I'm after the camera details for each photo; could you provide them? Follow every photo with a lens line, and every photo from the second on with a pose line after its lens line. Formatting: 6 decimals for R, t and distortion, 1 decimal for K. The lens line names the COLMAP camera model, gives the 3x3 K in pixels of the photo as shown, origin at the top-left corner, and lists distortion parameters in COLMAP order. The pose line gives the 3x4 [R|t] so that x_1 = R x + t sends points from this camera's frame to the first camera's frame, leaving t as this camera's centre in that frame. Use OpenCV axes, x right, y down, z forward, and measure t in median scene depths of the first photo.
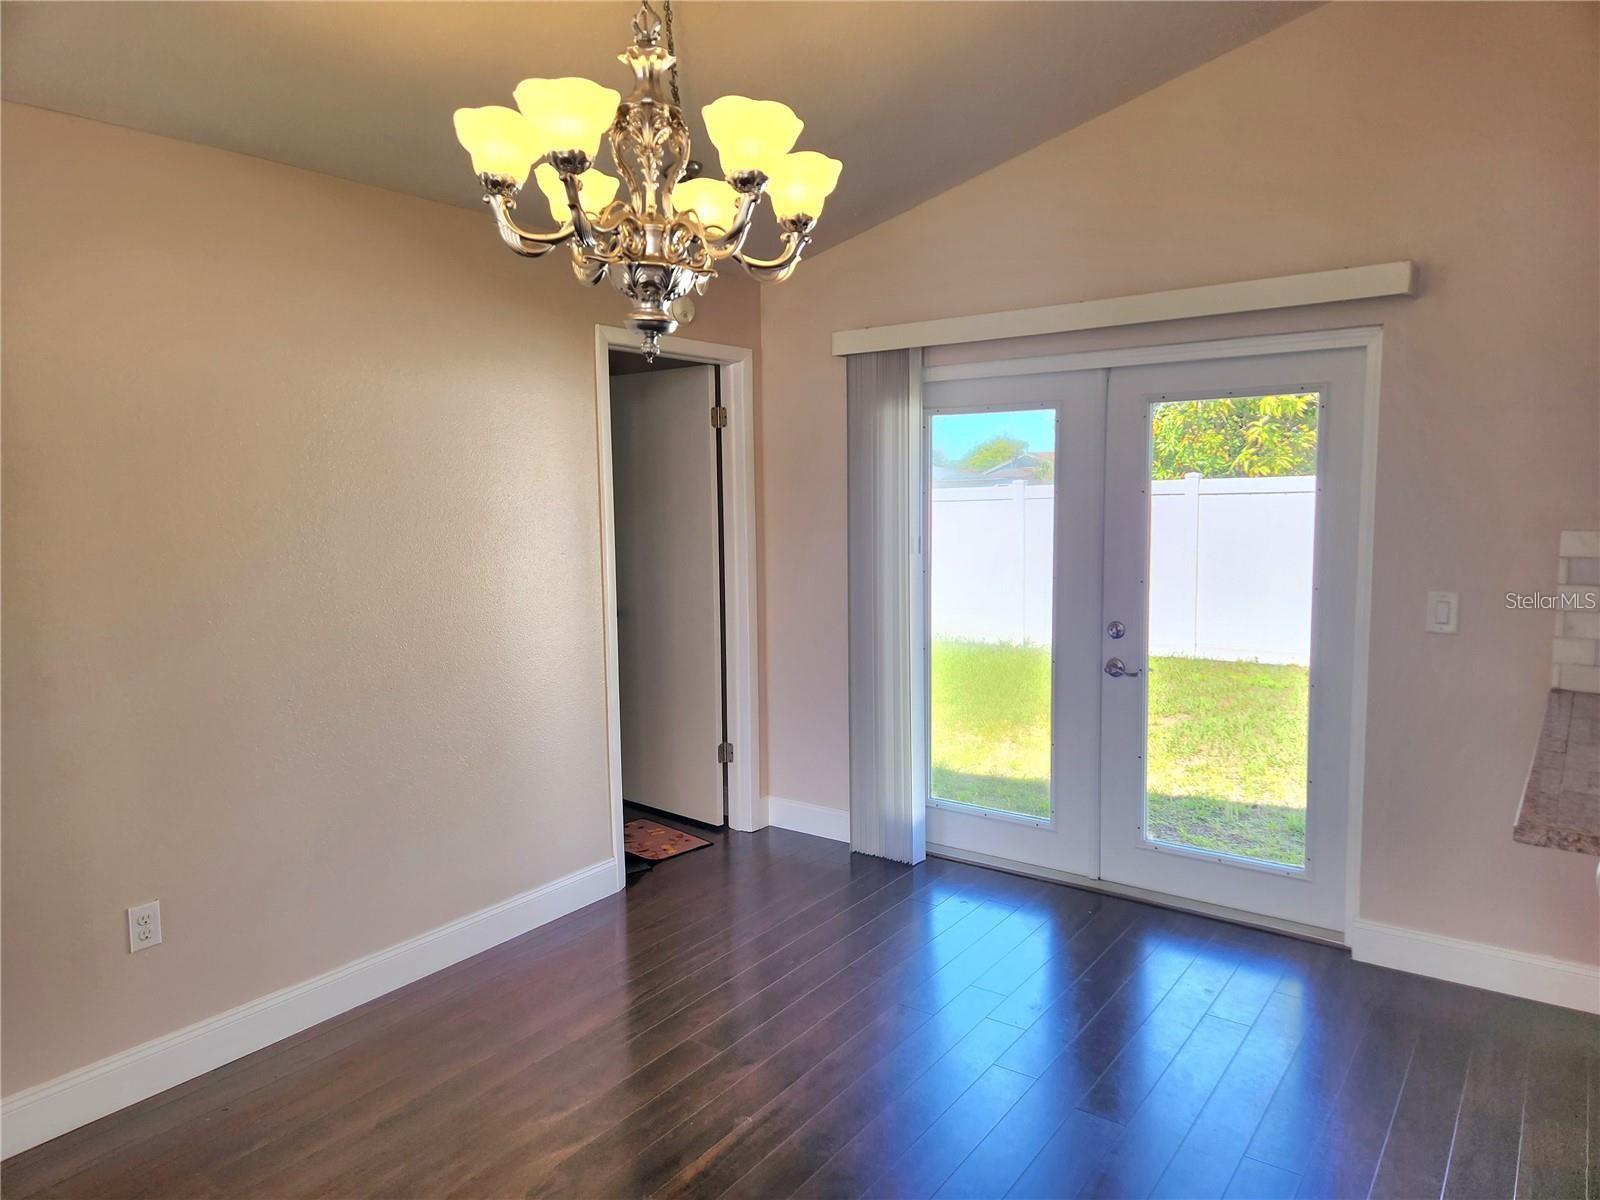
lens RADIAL K [[1069.7, 0, 794.1], [0, 1069.7, 602.4], [0, 0, 1]] dist [0.083563, -0.057149]
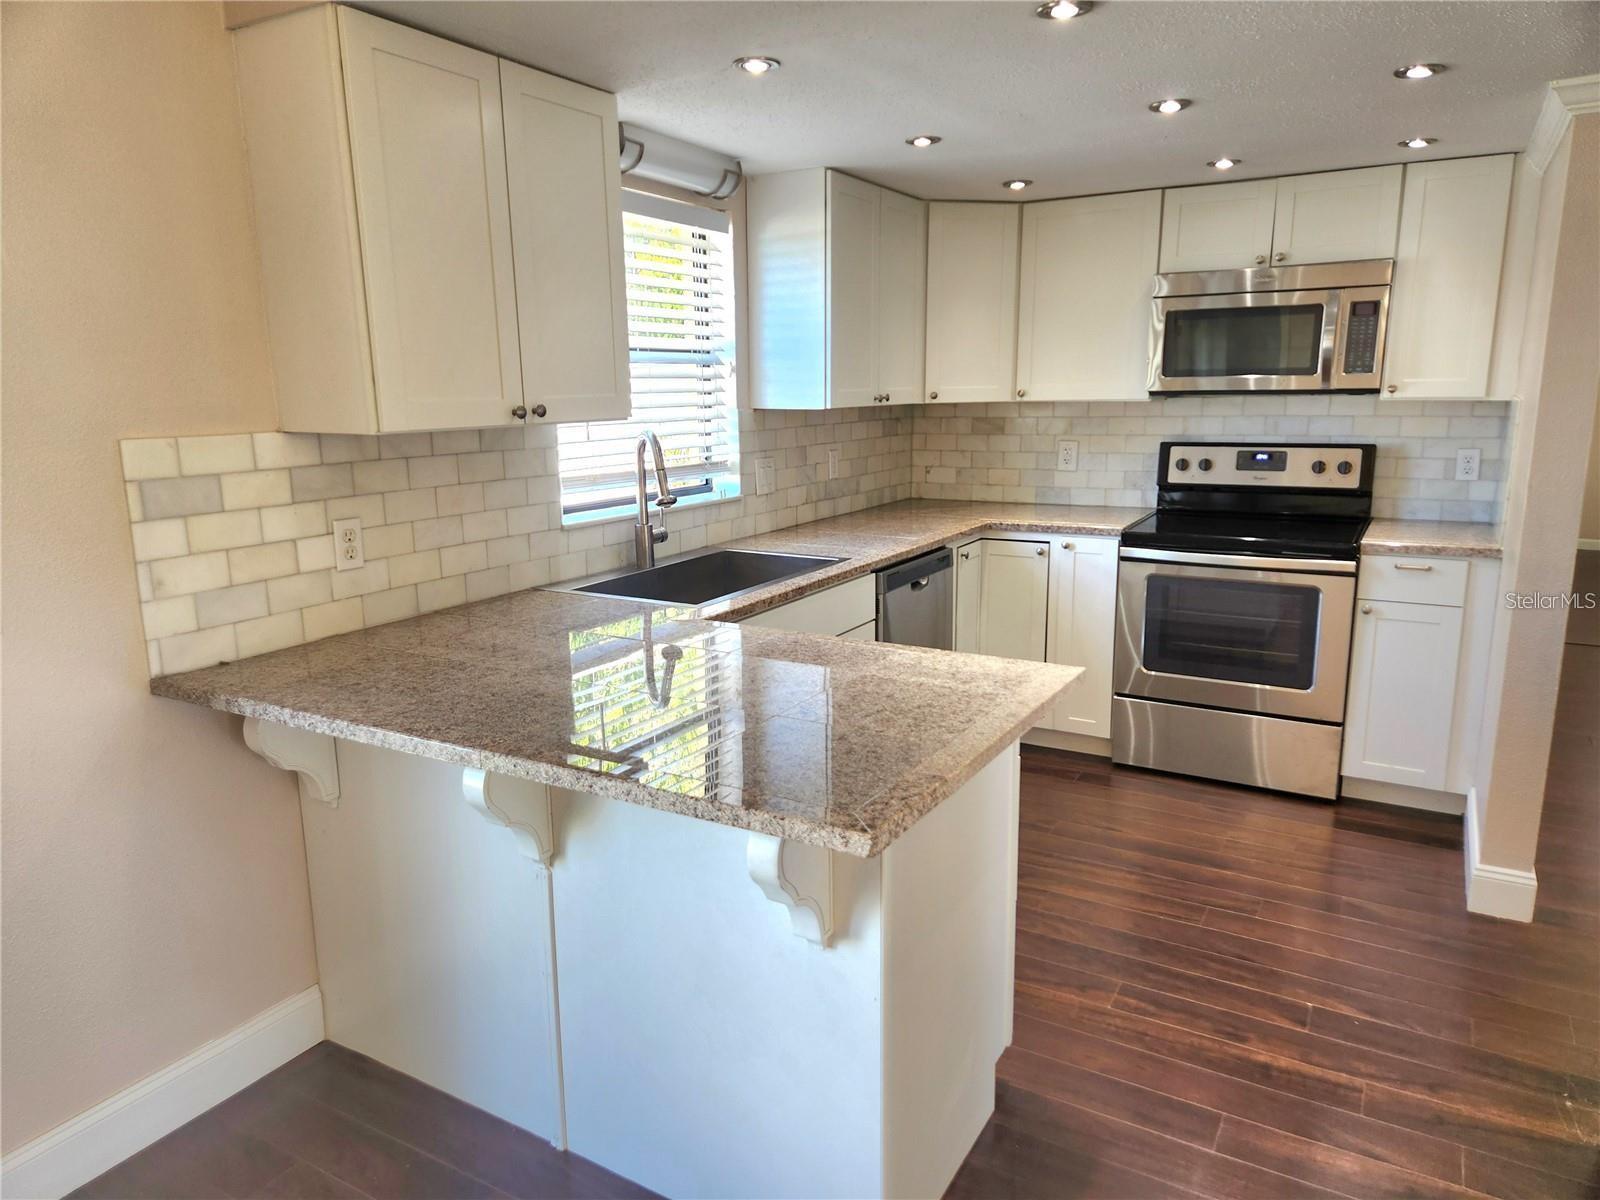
lens RADIAL K [[1069.7, 0, 803.1], [0, 1069.7, 593.8], [0, 0, 1]] dist [0.083563, -0.057149]
pose [[-0.102793, -0.182236, 0.977867, 0.004581], [0.107763, 0.975248, 0.193076, -0.029505], [-0.988848, 0.125225, -0.080610, 0.338498]]
